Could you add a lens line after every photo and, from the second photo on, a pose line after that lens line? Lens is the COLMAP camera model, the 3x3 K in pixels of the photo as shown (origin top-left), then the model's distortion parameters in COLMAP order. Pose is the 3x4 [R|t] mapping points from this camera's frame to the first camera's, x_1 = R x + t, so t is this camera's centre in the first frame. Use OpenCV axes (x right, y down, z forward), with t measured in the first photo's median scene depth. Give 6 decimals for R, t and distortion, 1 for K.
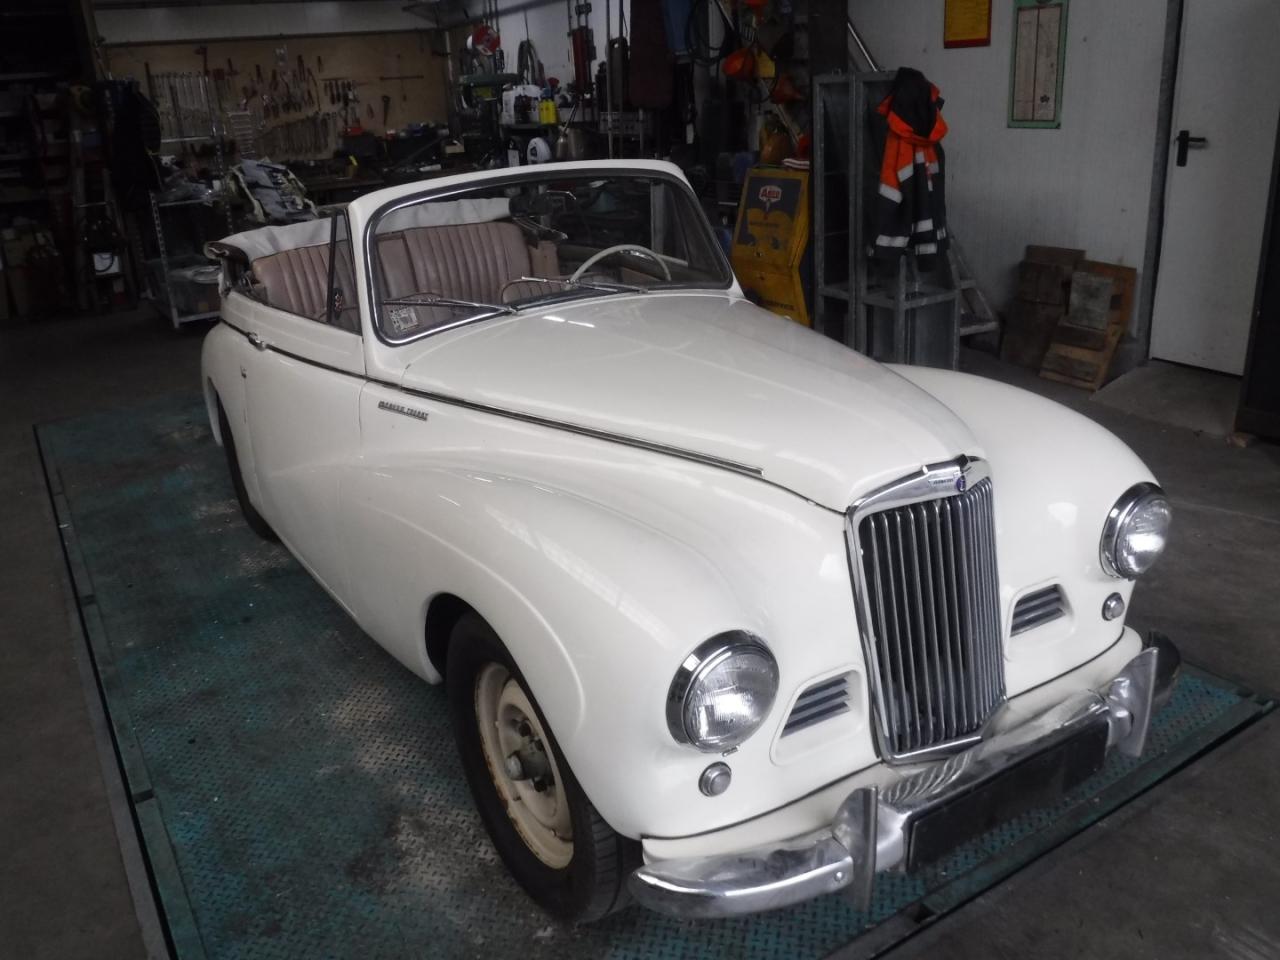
lens RADIAL K [[1073.0, 0, 652.3], [0, 1073.0, 474.0], [0, 0, 1]] dist [-0.093371, 0.046729]
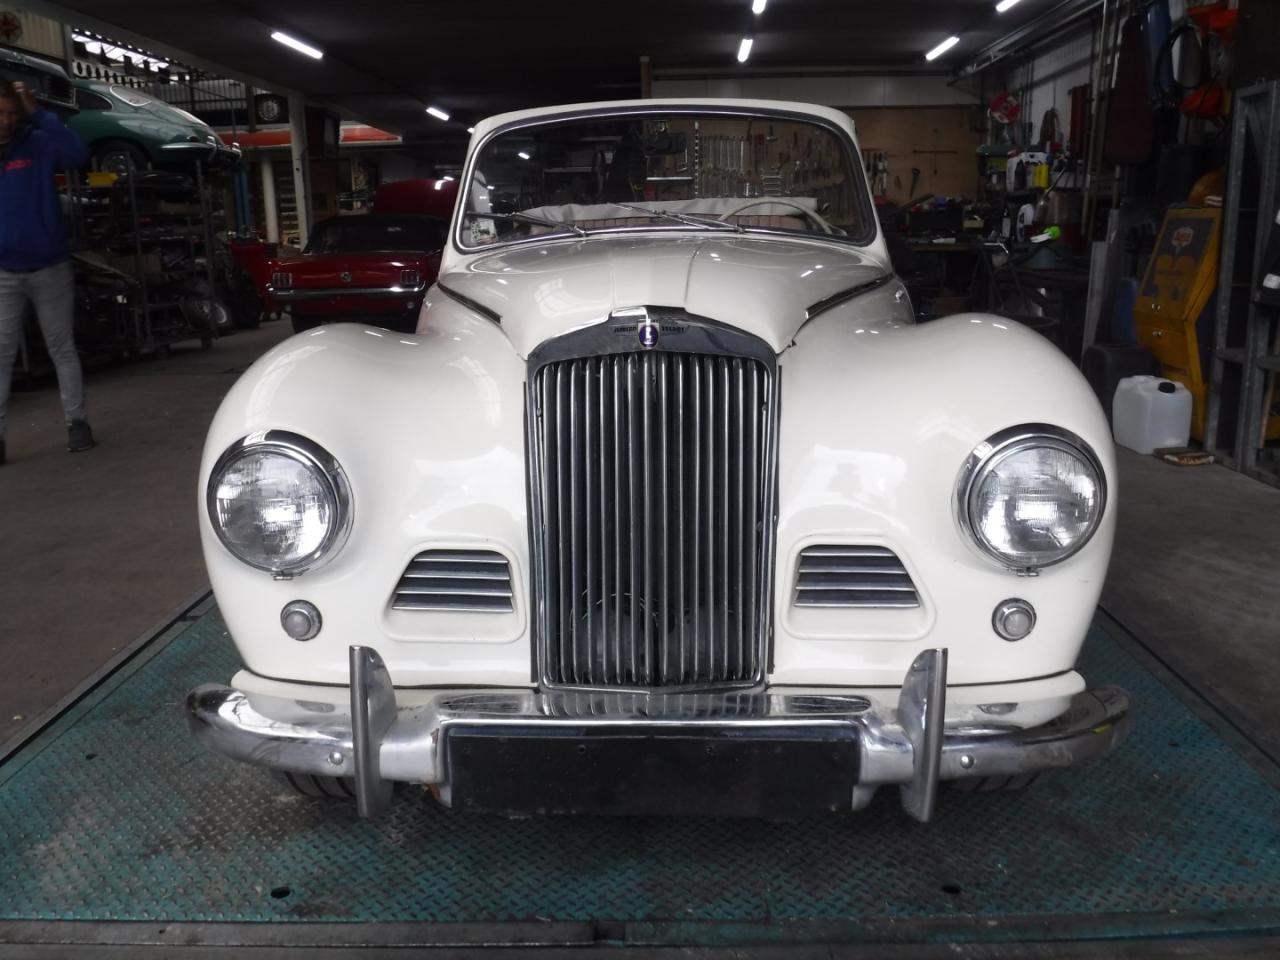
lens RADIAL K [[1073.0, 0, 653.5], [0, 1073.0, 477.4], [0, 0, 1]] dist [-0.093371, 0.046729]
pose [[0.835731, 0.161173, -0.524954, 0.417091], [-0.213341, 0.976161, -0.039937, 0.080594], [0.506003, 0.145371, 0.850193, 0.213546]]
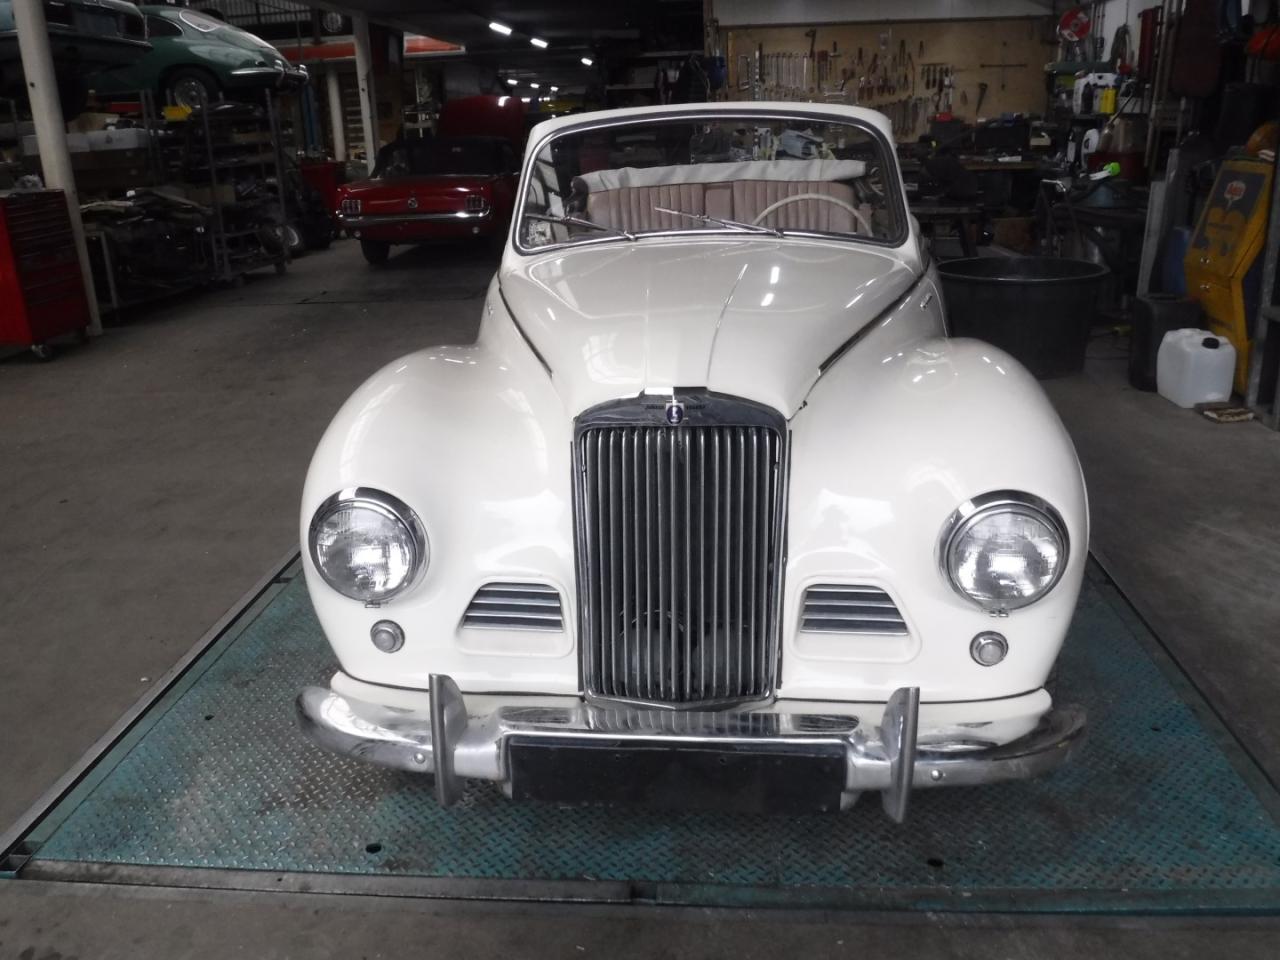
lens RADIAL K [[1073.0, 0, 647.9], [0, 1073.0, 472.8], [0, 0, 1]] dist [-0.093371, 0.046729]
pose [[0.798444, 0.214991, -0.562376, 0.463094], [-0.216816, 0.974076, 0.064551, 0.001833], [0.561675, 0.070392, 0.824358, 0.144331]]
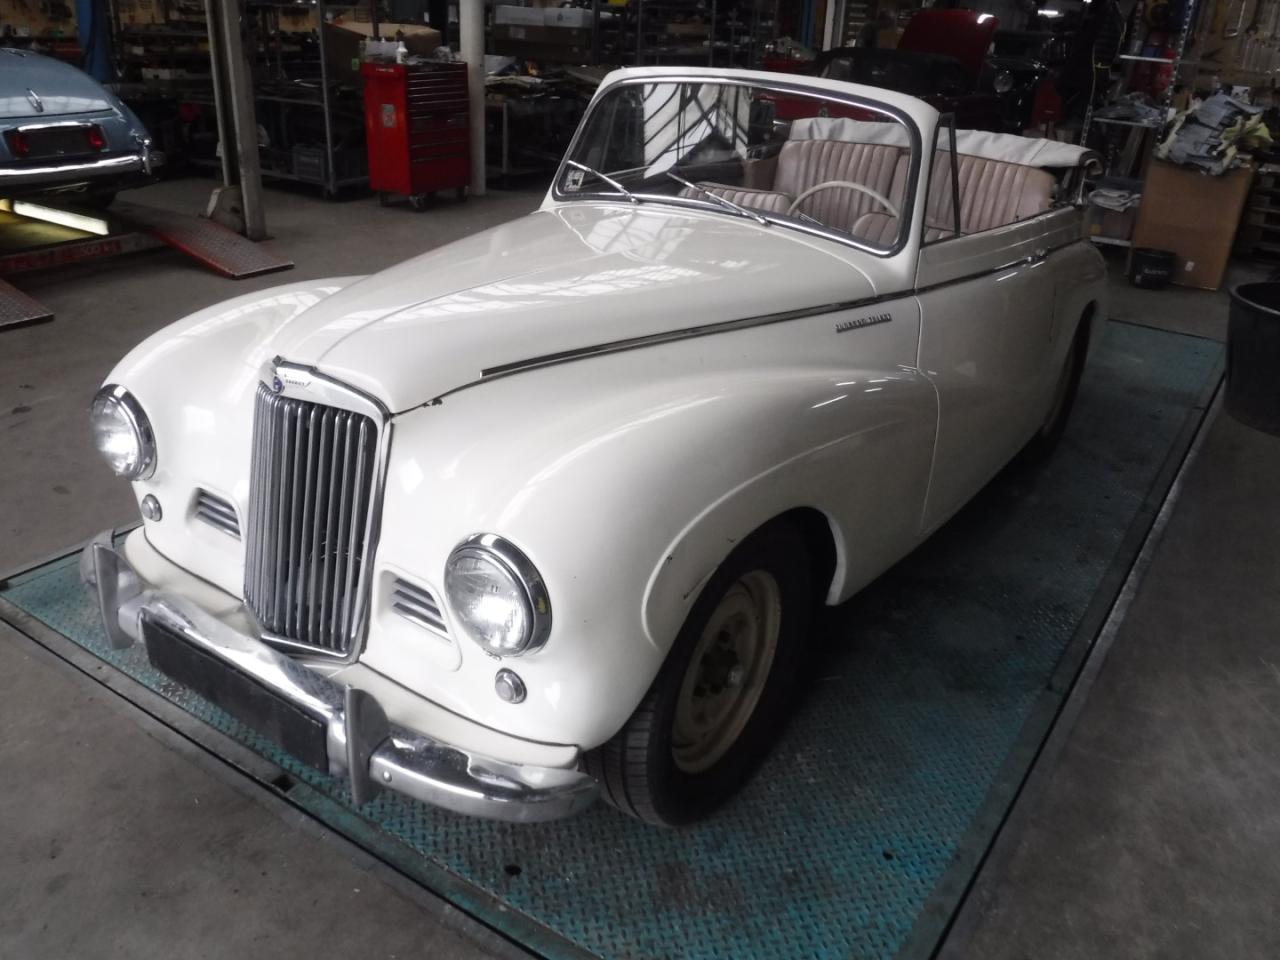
lens RADIAL K [[1073.0, 0, 658.0], [0, 1073.0, 480.2], [0, 0, 1]] dist [-0.093371, 0.046729]
pose [[0.408123, 0.440989, -0.799352, 0.742798], [-0.384420, 0.877195, 0.287661, -0.196219], [0.828044, 0.189886, 0.527529, 0.462039]]
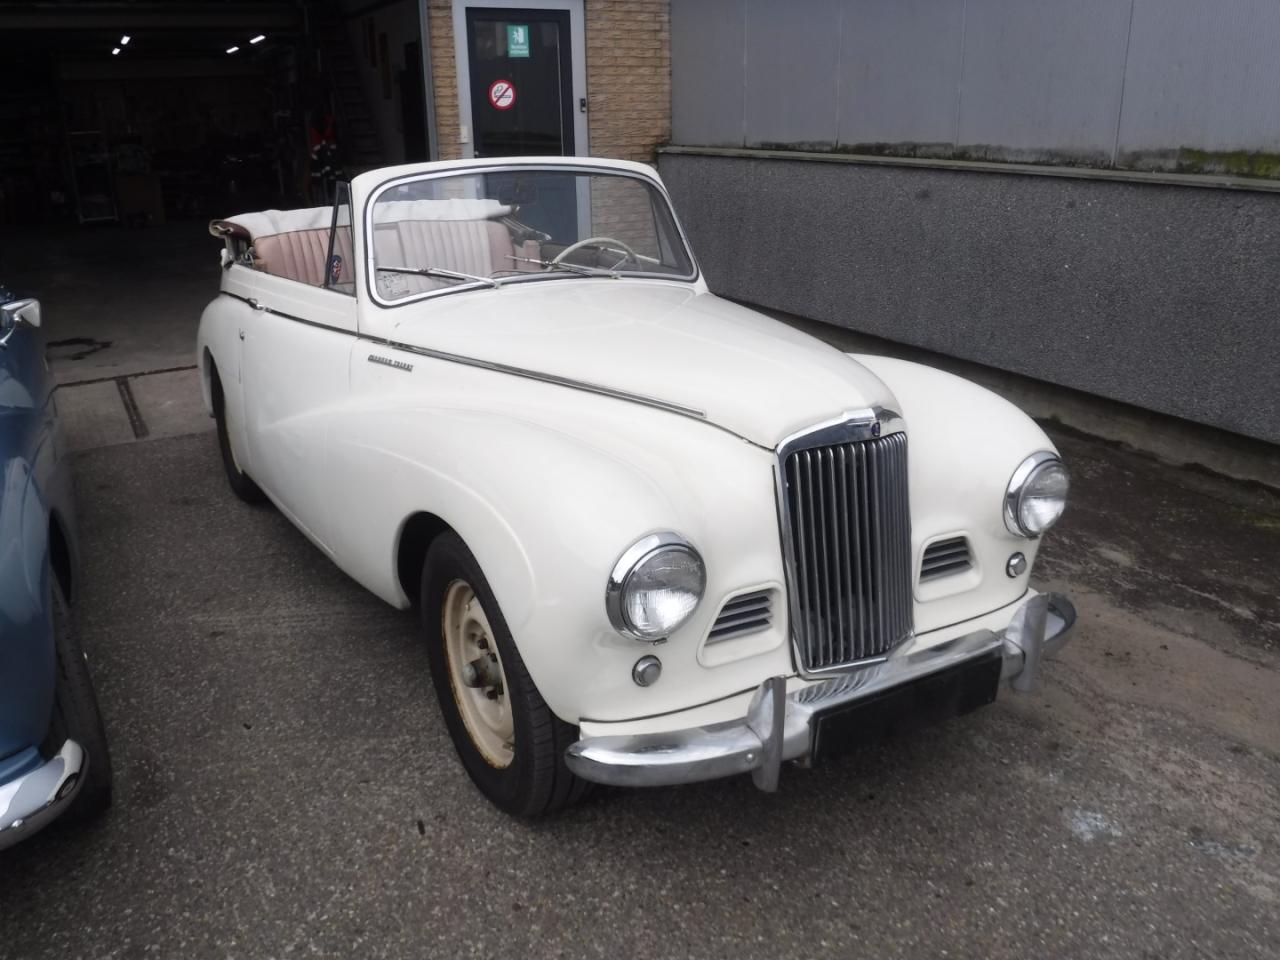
lens RADIAL K [[1073.0, 0, 650.5], [0, 1073.0, 474.2], [0, 0, 1]] dist [-0.093371, 0.046729]
pose [[0.998234, 0.055636, 0.020812, 0.015290], [-0.054834, 0.997798, -0.037302, 0.066553], [-0.022842, 0.036095, 0.999087, -0.084821]]
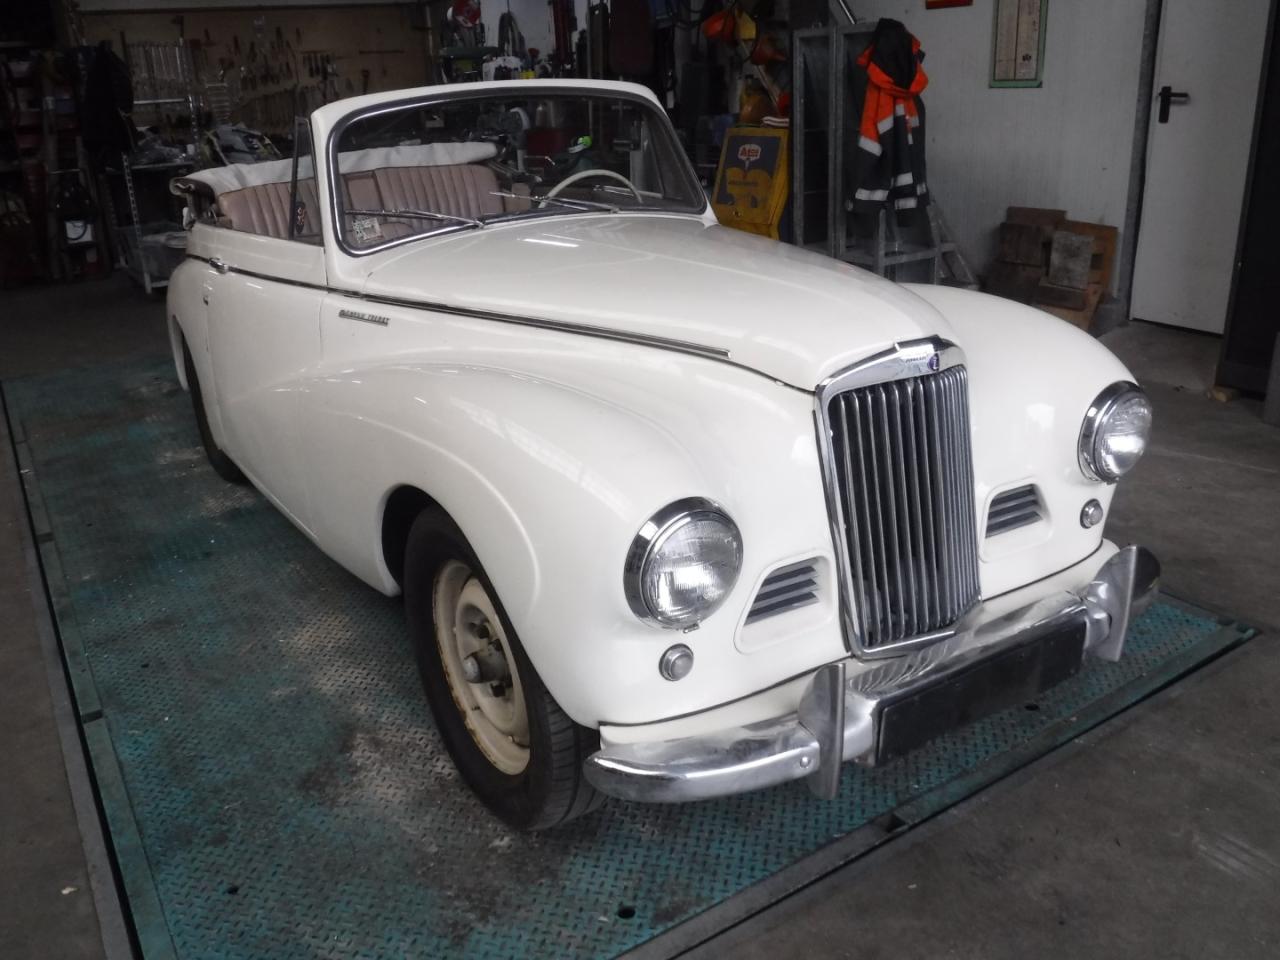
lens RADIAL K [[1073.0, 0, 648.5], [0, 1073.0, 478.1], [0, 0, 1]] dist [-0.093371, 0.046729]
pose [[0.999886, 0.007287, 0.013202, 0.011255], [-0.007353, 0.999961, 0.004950, 0.065149], [-0.013166, -0.005047, 0.999901, 0.022354]]
